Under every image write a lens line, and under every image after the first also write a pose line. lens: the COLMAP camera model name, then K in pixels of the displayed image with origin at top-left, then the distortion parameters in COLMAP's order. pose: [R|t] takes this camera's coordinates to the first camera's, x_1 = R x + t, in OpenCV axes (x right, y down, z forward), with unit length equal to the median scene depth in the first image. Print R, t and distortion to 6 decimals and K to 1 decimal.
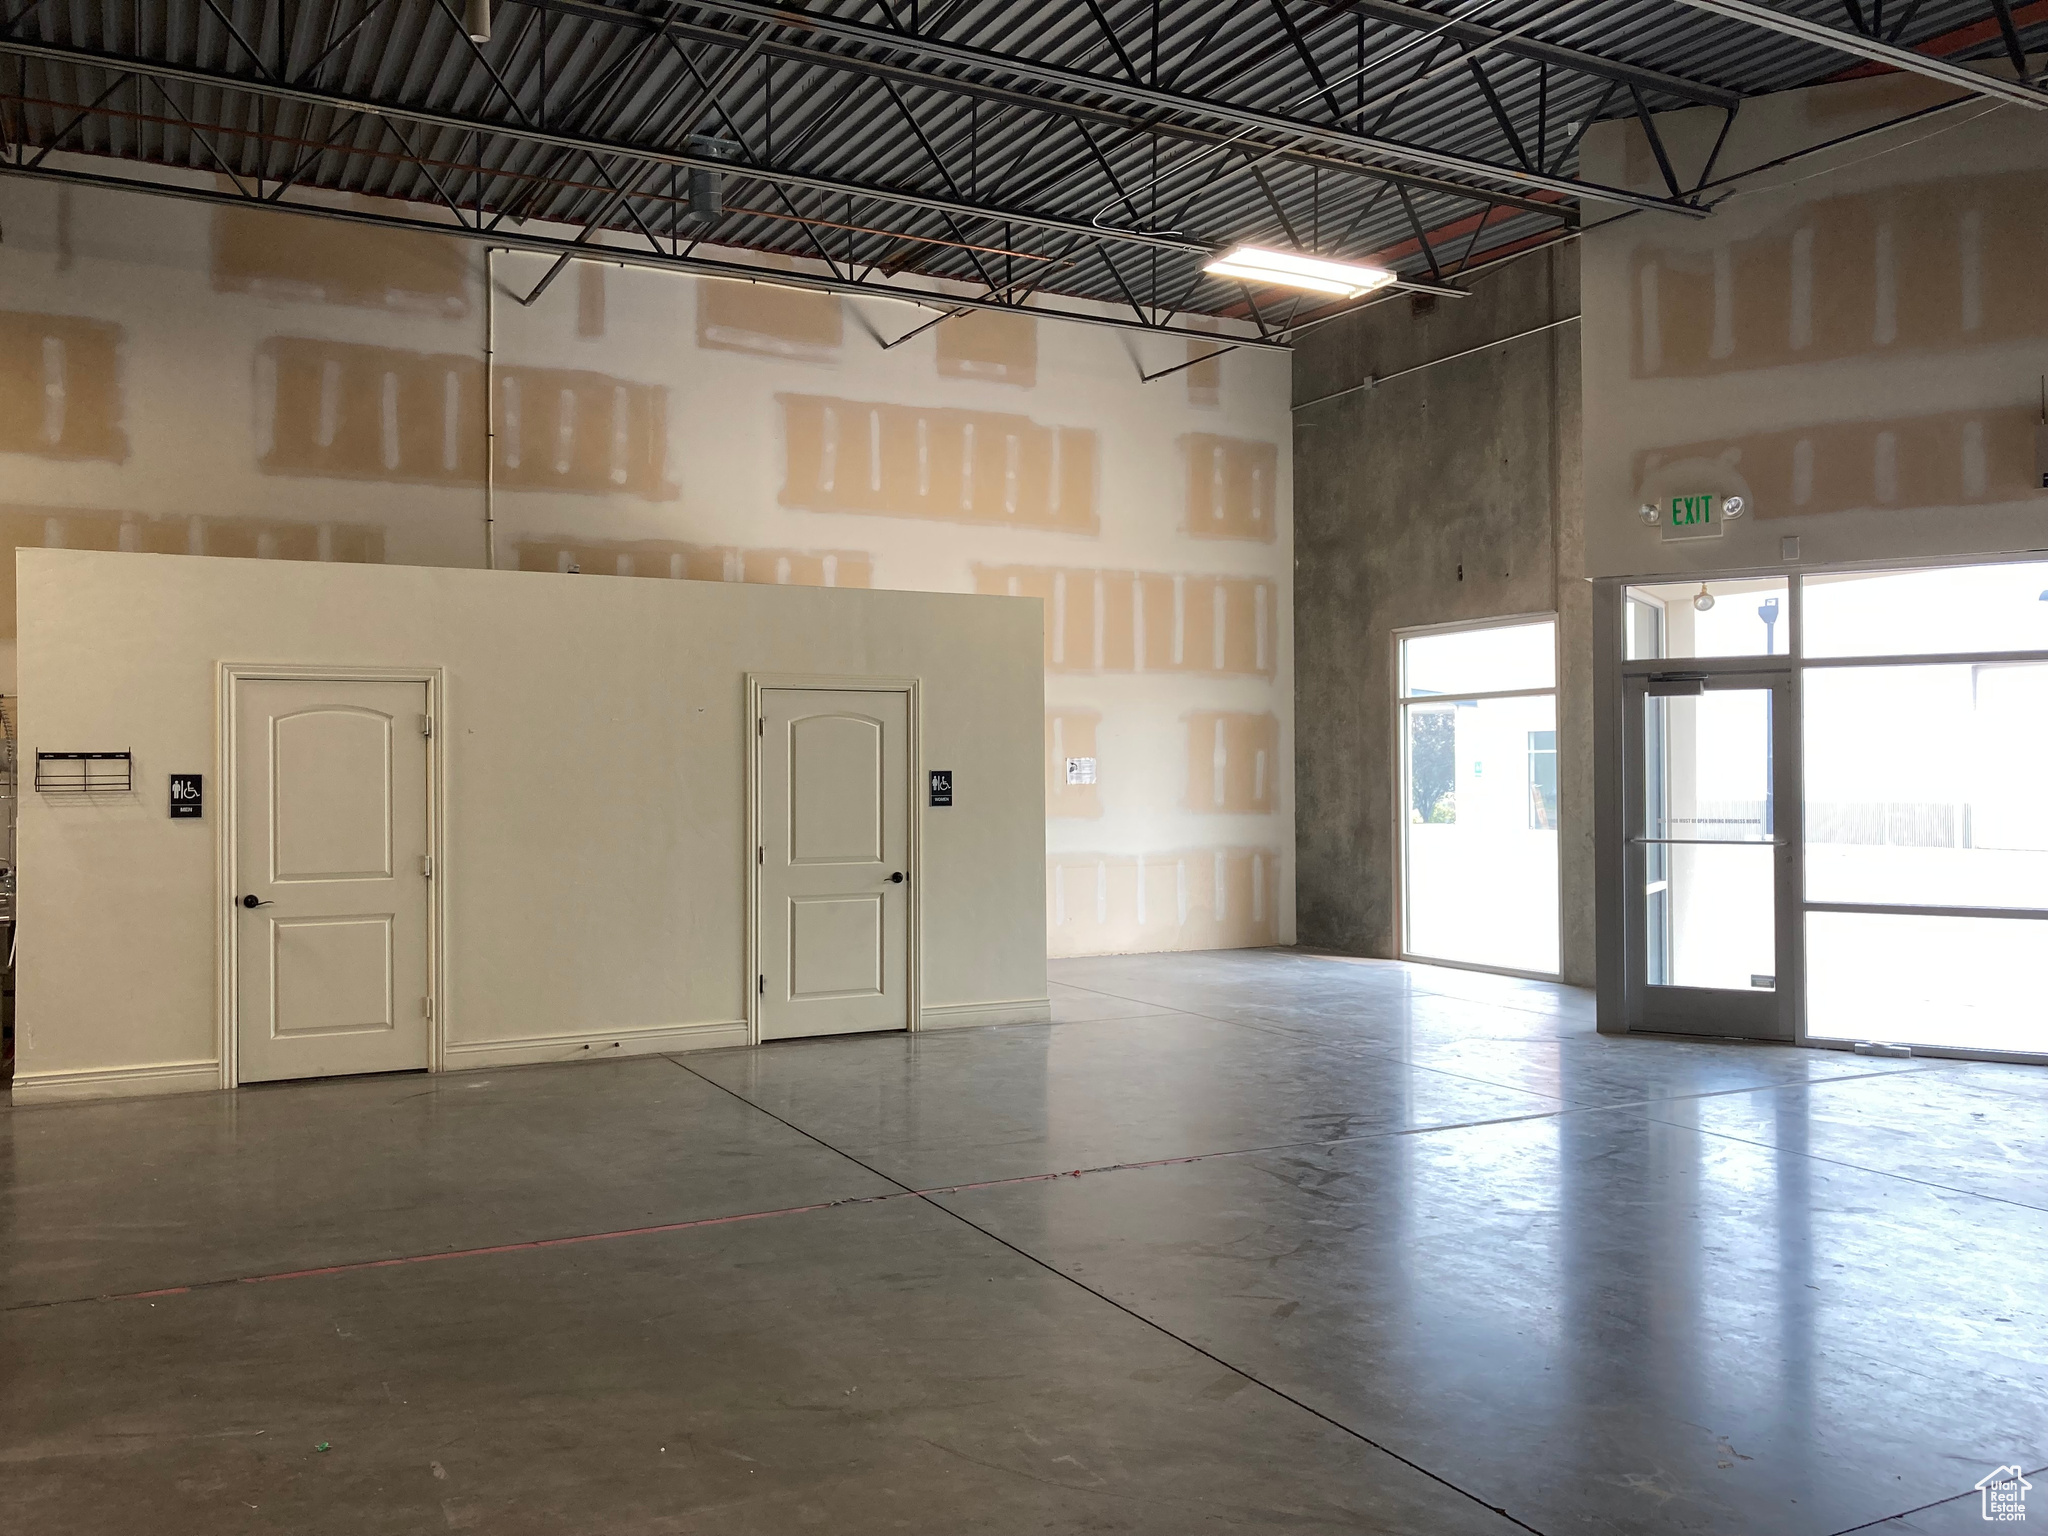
lens RADIAL K [[1704.7, 0, 1024.0], [0, 1704.7, 768.0], [0, 0, 1]] dist [0.048797, -0.010335]
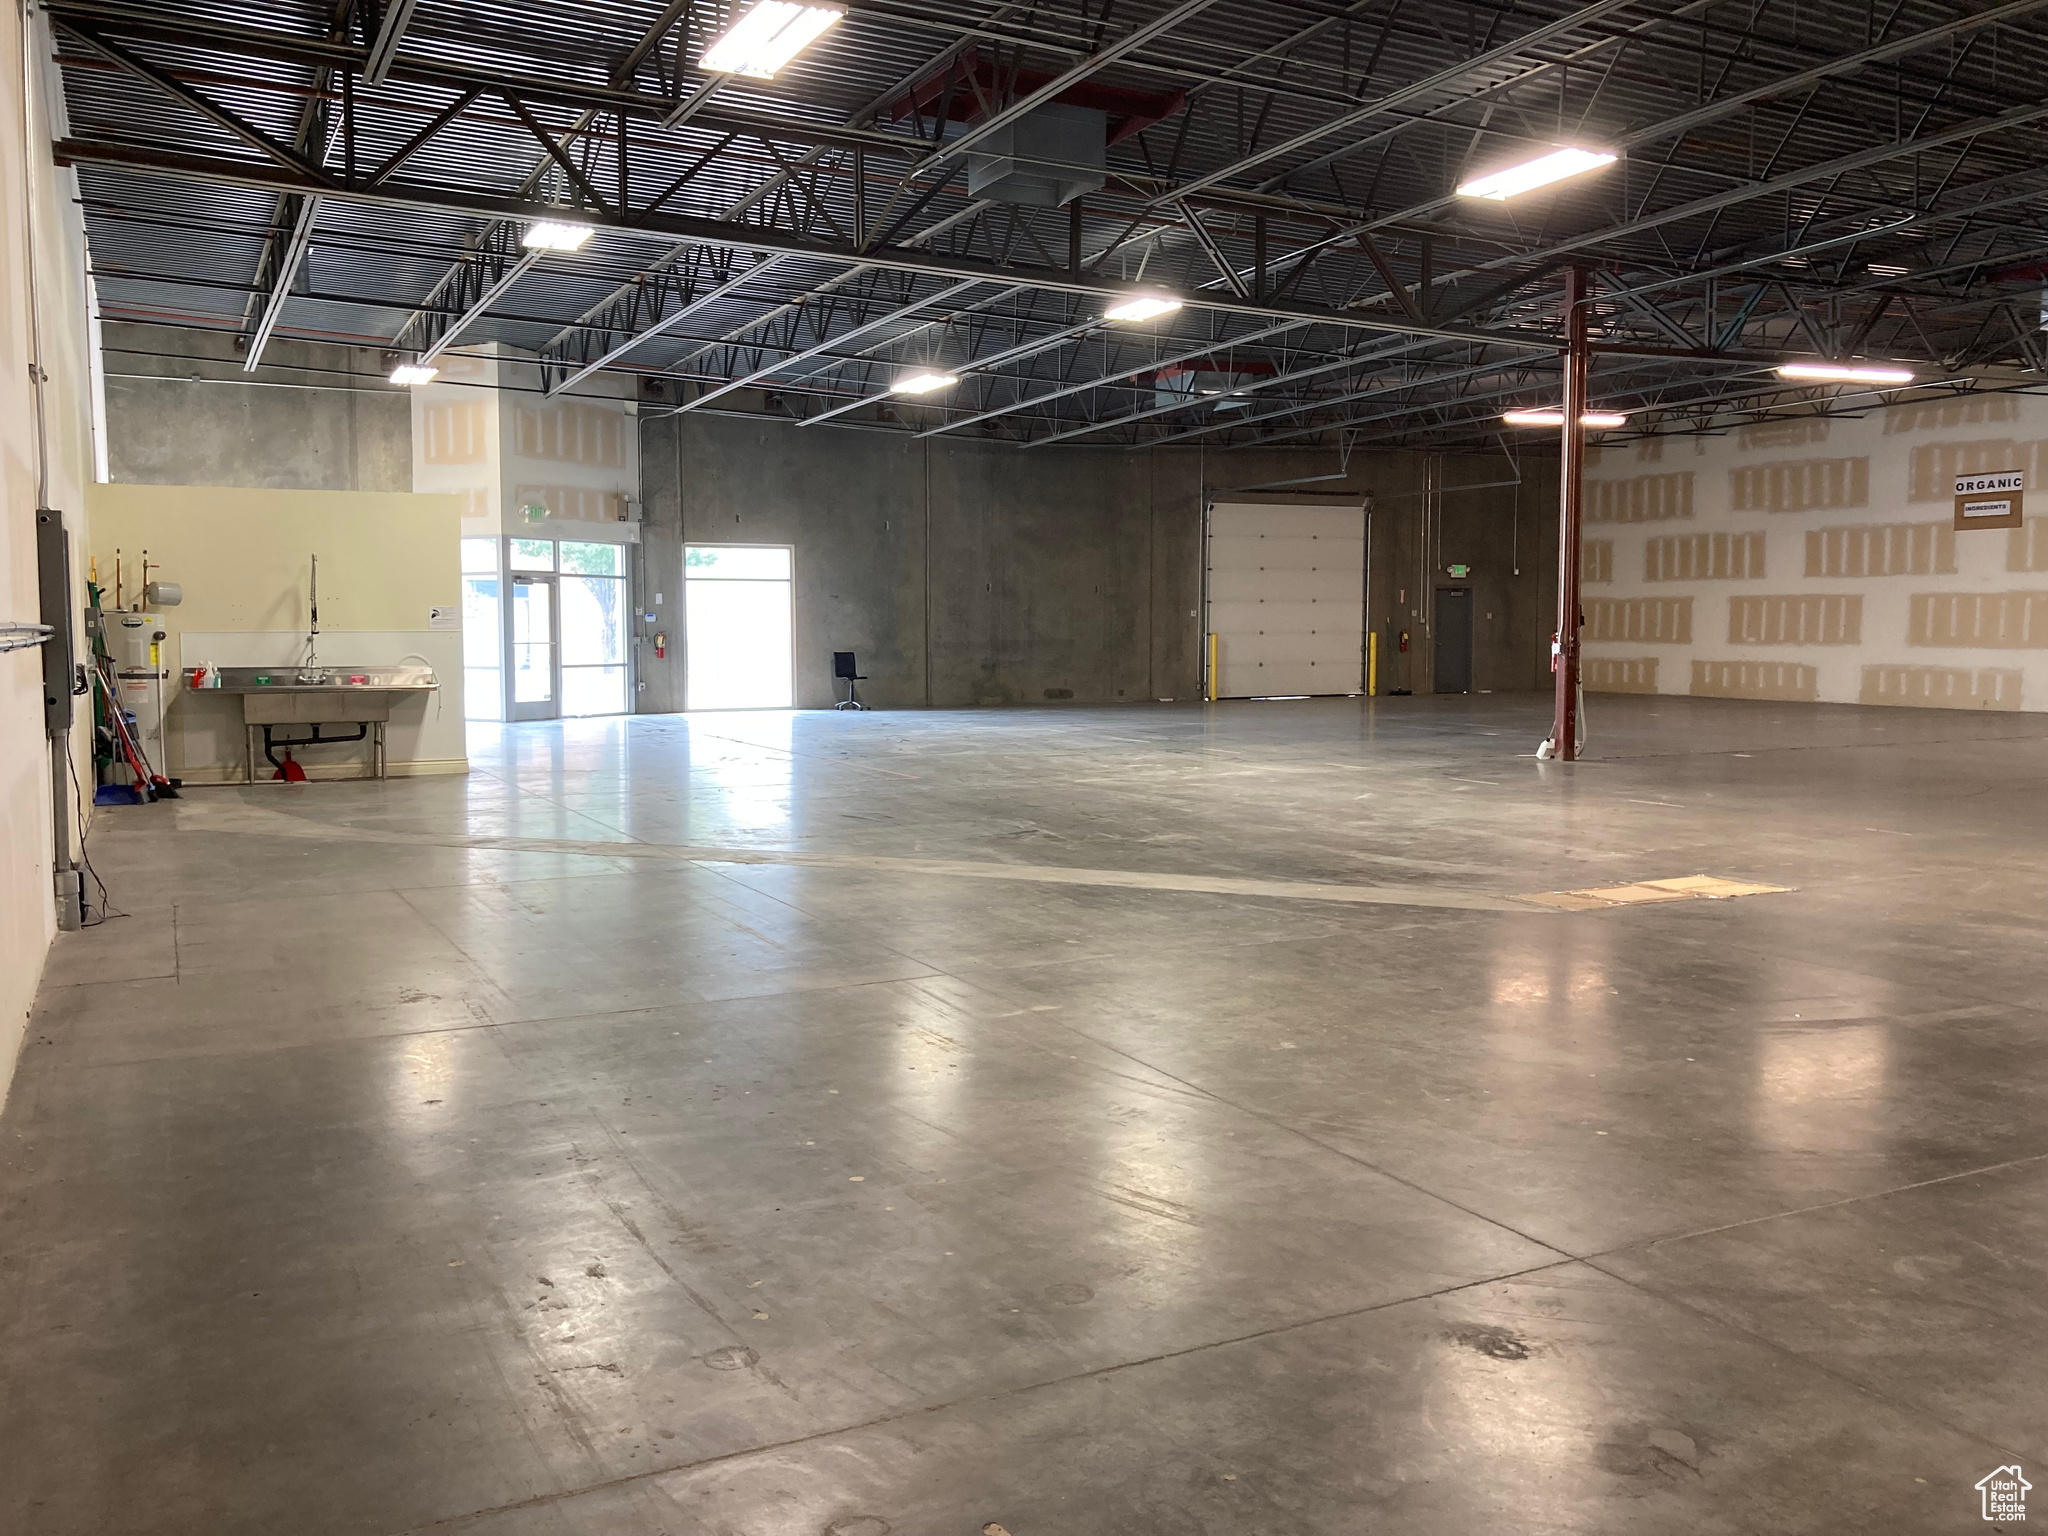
lens RADIAL K [[1668.9, 0, 988.3], [0, 1668.9, 765.8], [0, 0, 1]] dist [0.016280, 0.001538]
pose [[0.016129, -0.079706, 0.996688, -1.707963], [-0.003367, 0.996808, 0.079770, 0.020070], [-0.999864, -0.004643, 0.015809, 0.236804]]
